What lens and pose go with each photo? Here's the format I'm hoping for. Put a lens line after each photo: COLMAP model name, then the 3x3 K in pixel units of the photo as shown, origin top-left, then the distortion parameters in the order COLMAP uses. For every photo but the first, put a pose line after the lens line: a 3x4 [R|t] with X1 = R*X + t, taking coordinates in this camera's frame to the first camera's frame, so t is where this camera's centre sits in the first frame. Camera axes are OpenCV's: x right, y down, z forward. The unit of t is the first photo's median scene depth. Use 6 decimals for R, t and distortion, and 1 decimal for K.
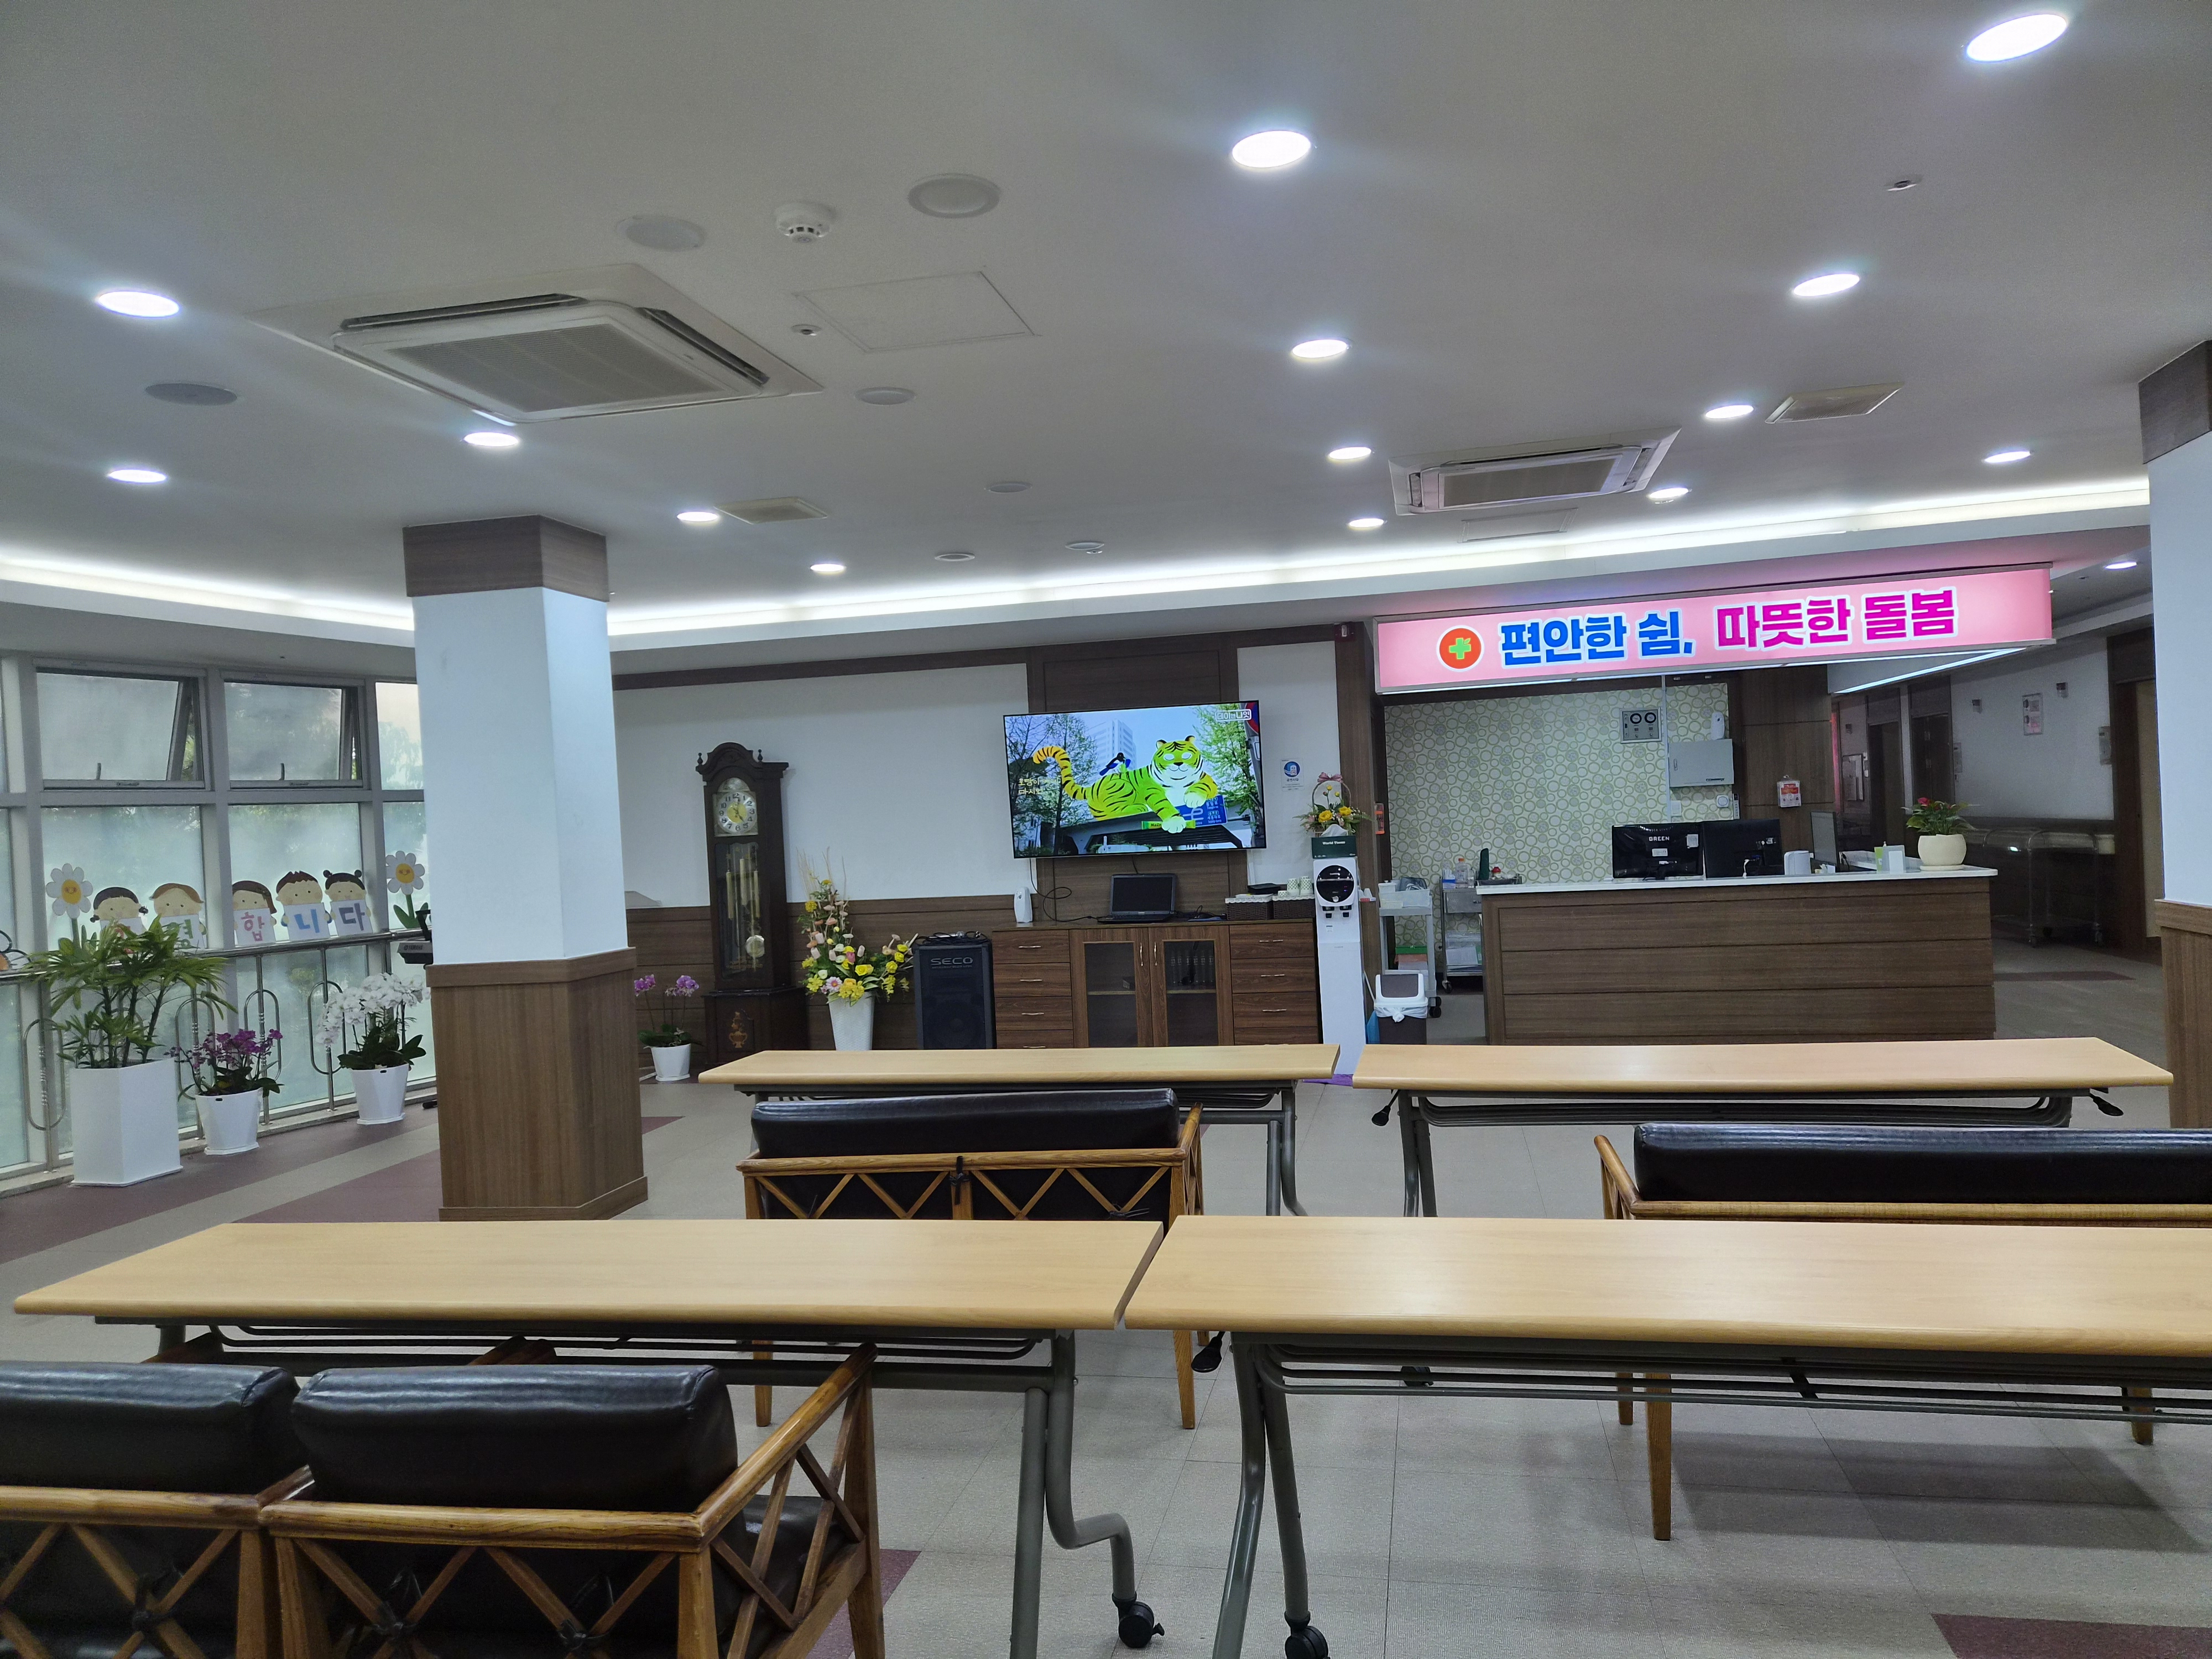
lens RADIAL K [[1477.1, 0, 1106.0], [0, 1477.1, 829.5], [0, 0, 1]] dist [0.093633, -0.091754]
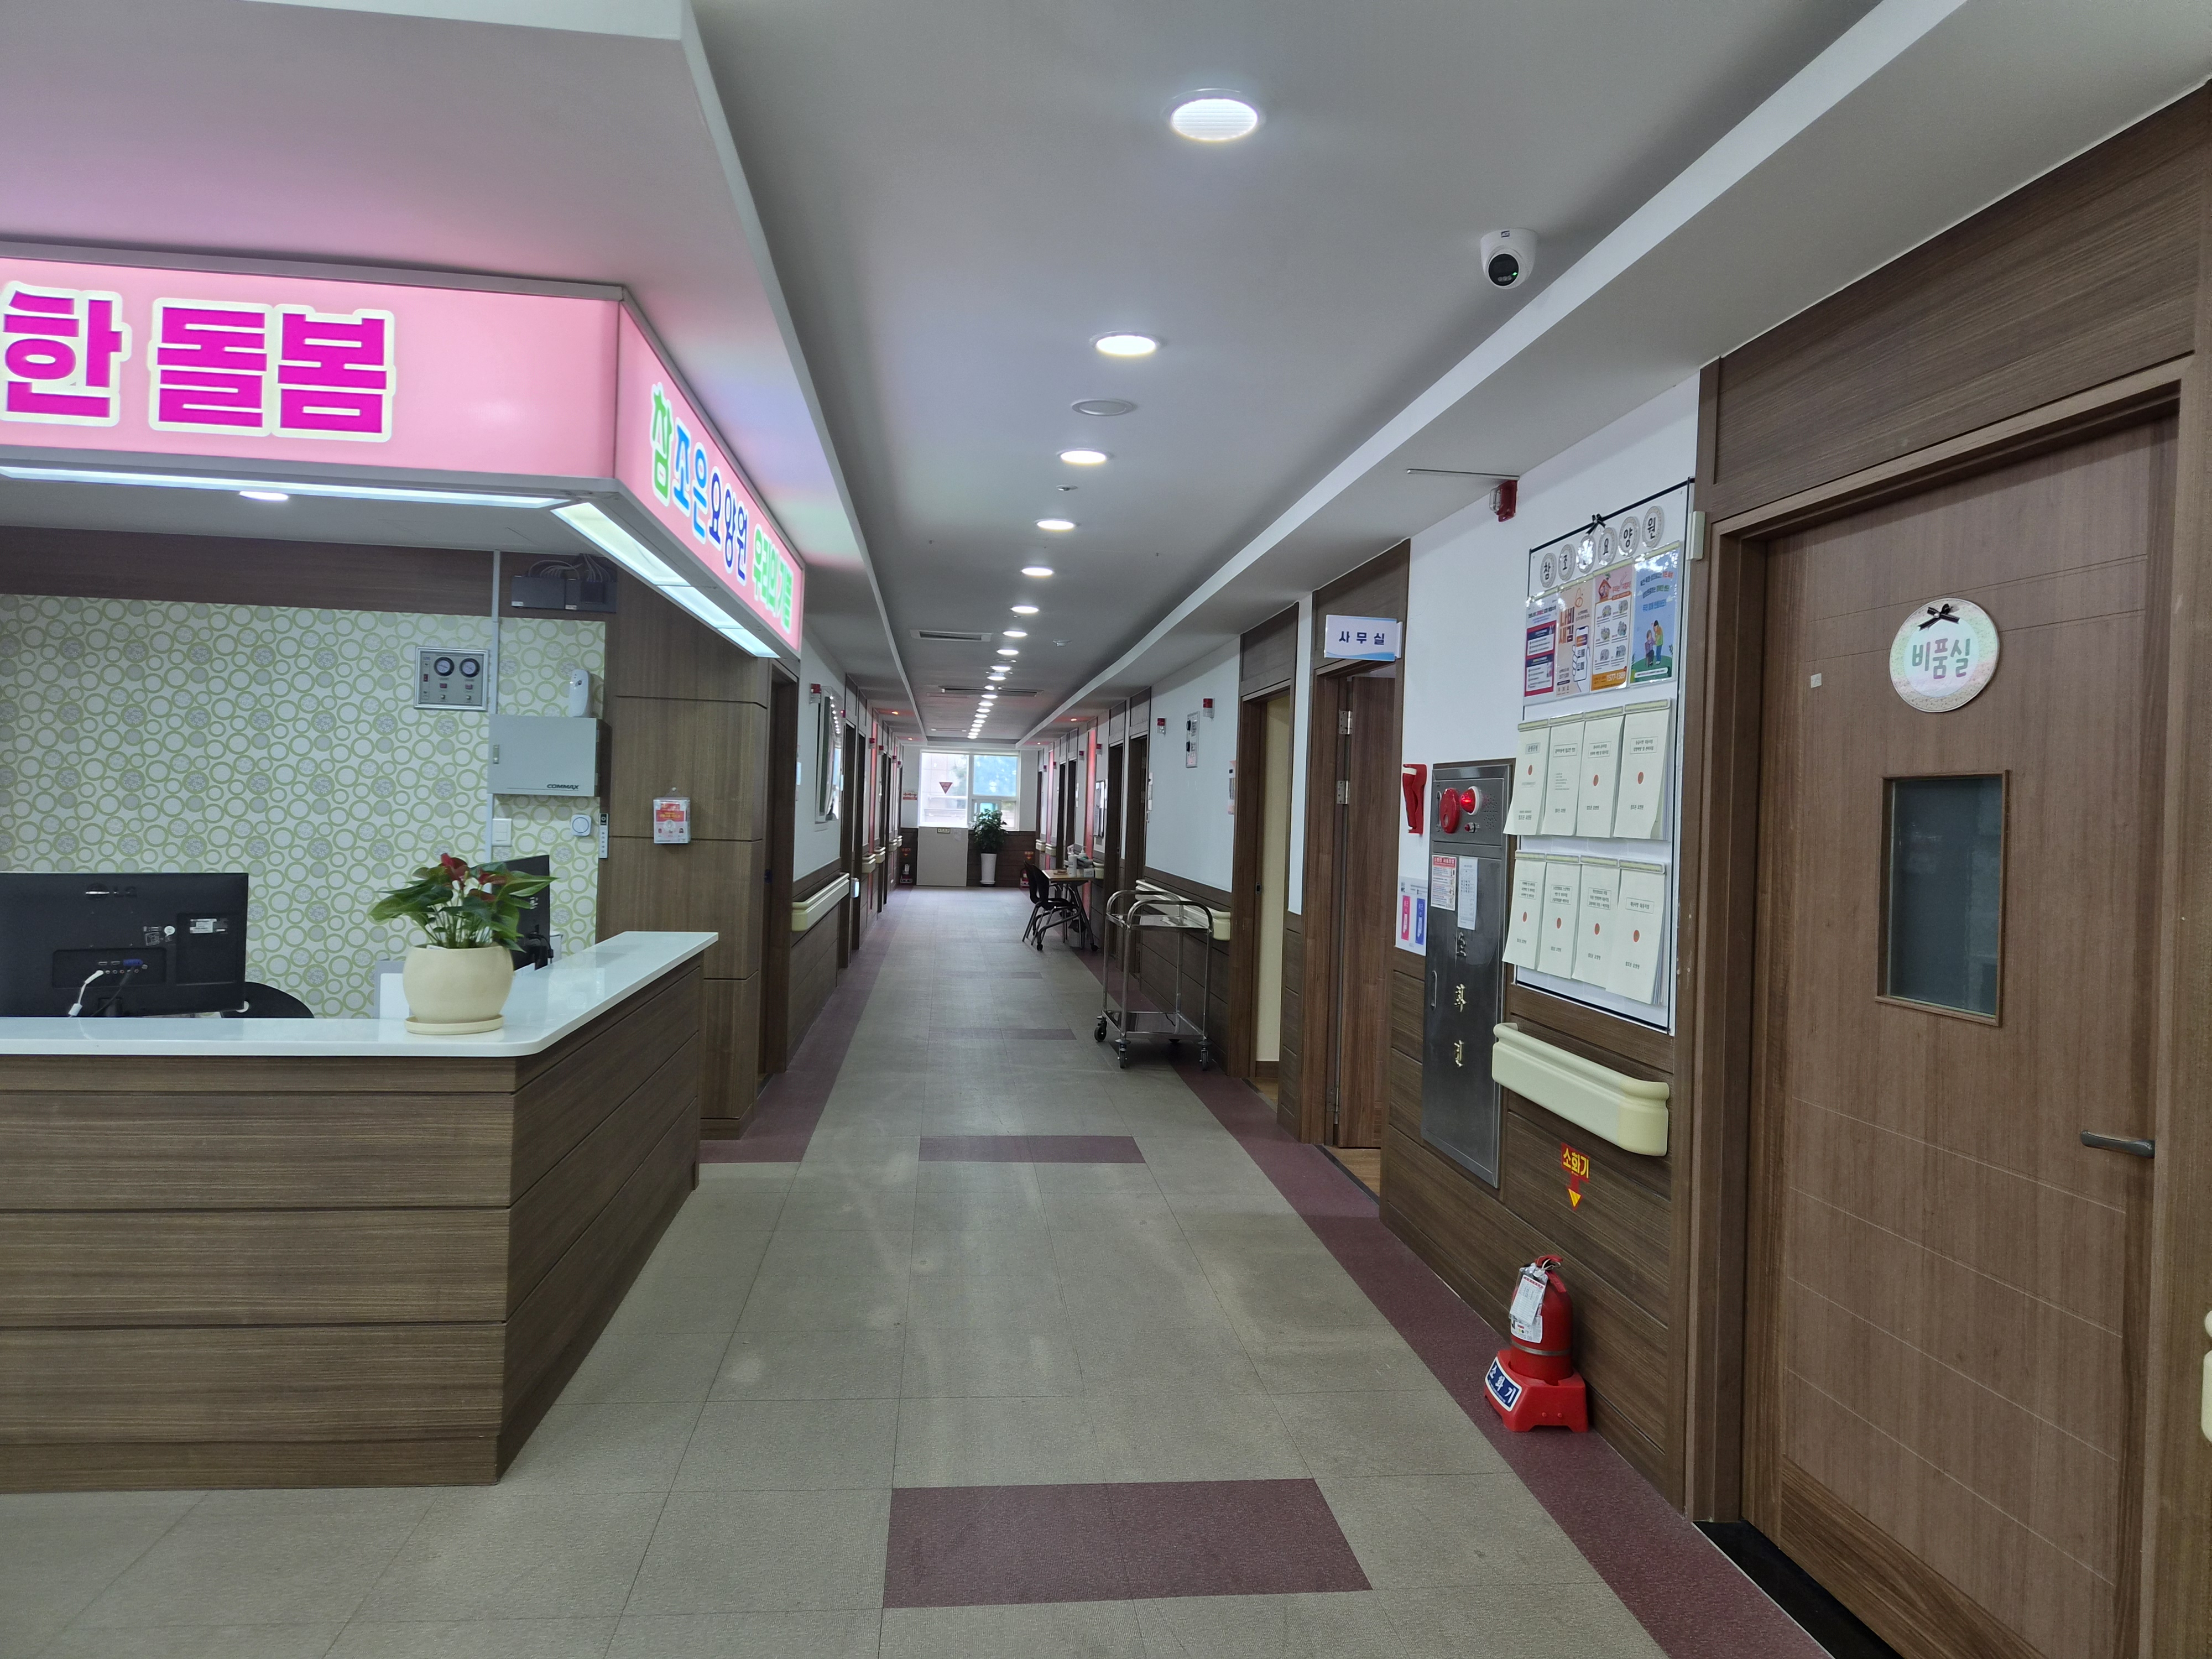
lens RADIAL K [[1477.1, 0, 1106.0], [0, 1477.1, 829.5], [0, 0, 1]] dist [0.093633, -0.091754]
pose [[0.945050, 0.073822, 0.318483, 0.597253], [-0.074983, 0.997147, -0.008632, -0.038905], [-0.318212, -0.015723, 0.947889, 0.555678]]
